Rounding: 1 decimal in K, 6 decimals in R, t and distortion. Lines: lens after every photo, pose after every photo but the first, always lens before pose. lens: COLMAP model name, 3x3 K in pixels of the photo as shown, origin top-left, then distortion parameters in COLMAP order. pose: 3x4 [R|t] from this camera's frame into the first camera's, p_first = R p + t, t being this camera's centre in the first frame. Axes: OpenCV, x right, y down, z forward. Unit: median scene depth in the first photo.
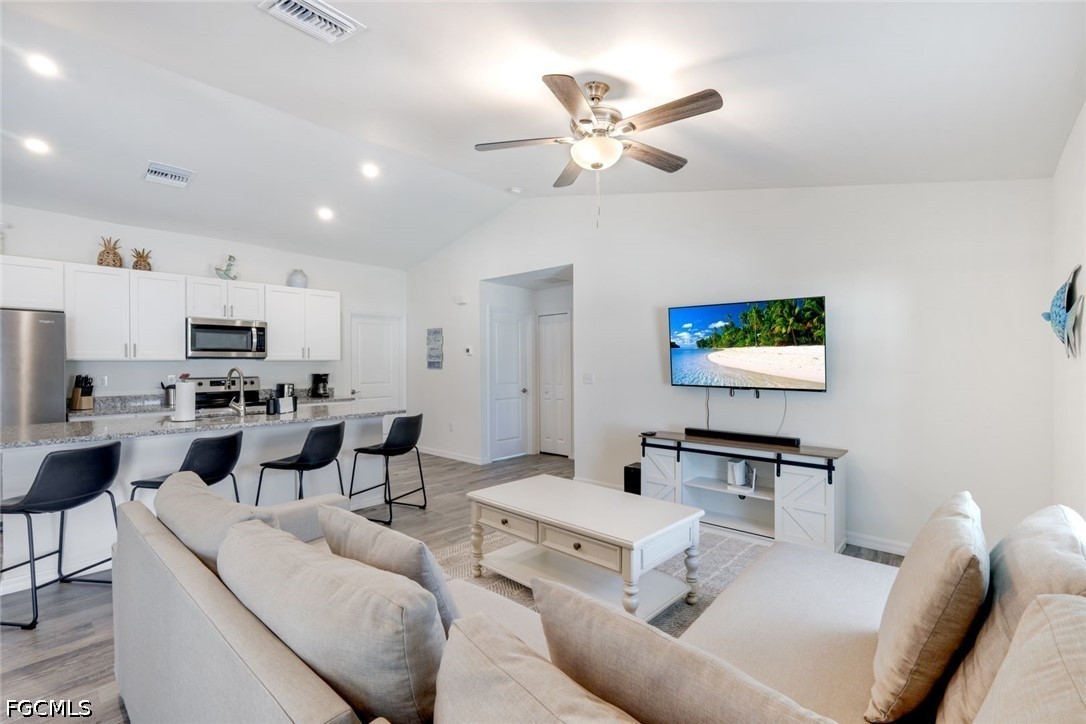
lens RADIAL K [[475.0, 0, 536.1], [0, 475.0, 360.6], [0, 0, 1]] dist [0.012396, 0.001217]
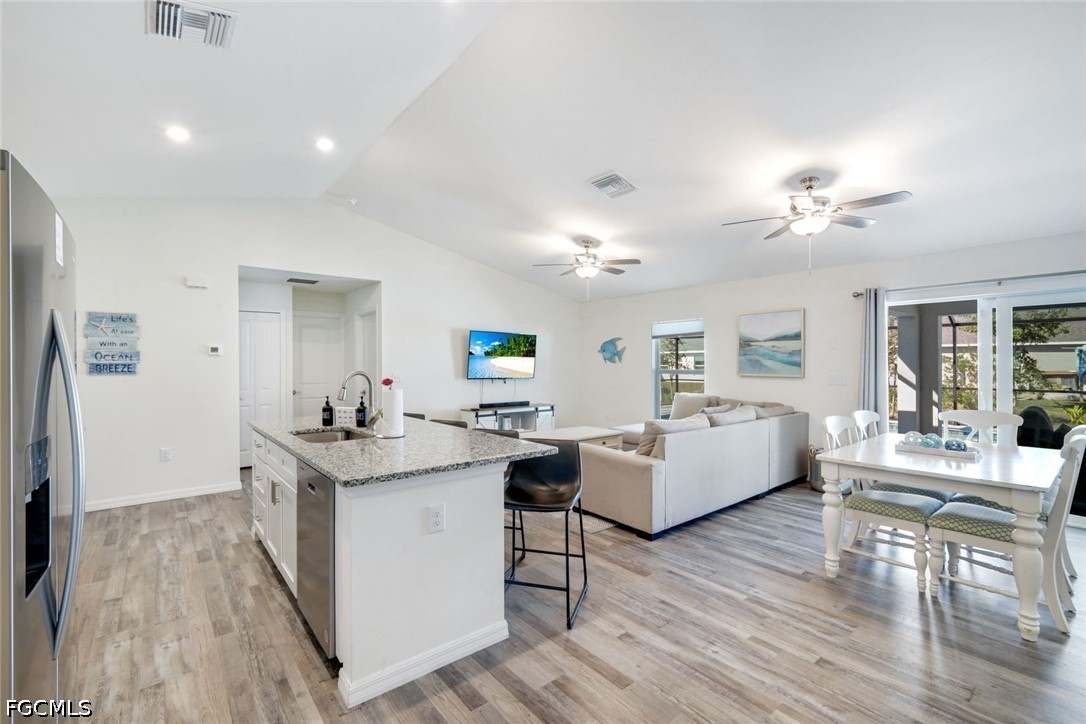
lens RADIAL K [[475.0, 0, 542.7], [0, 475.0, 362.8], [0, 0, 1]] dist [0.012396, 0.001217]
pose [[0.140616, 0.003636, 0.990058, -0.990202], [-0.004977, 0.999983, -0.002966, -0.000204], [-0.990052, -0.004510, 0.140631, 0.411204]]
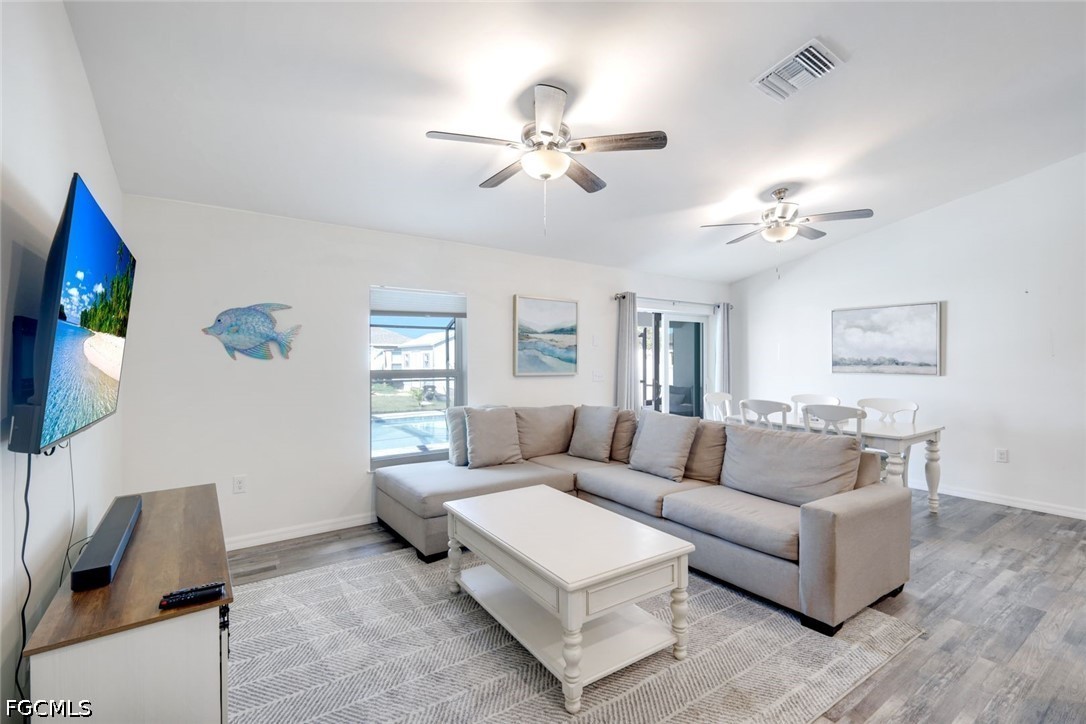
lens RADIAL K [[475.0, 0, 535.5], [0, 475.0, 361.1], [0, 0, 1]] dist [0.012396, 0.001217]
pose [[-0.976034, 0.004488, 0.217570, -0.038355], [0.003818, 0.999987, -0.003501, 0.000738], [-0.217583, -0.002586, -0.976038, 0.942123]]
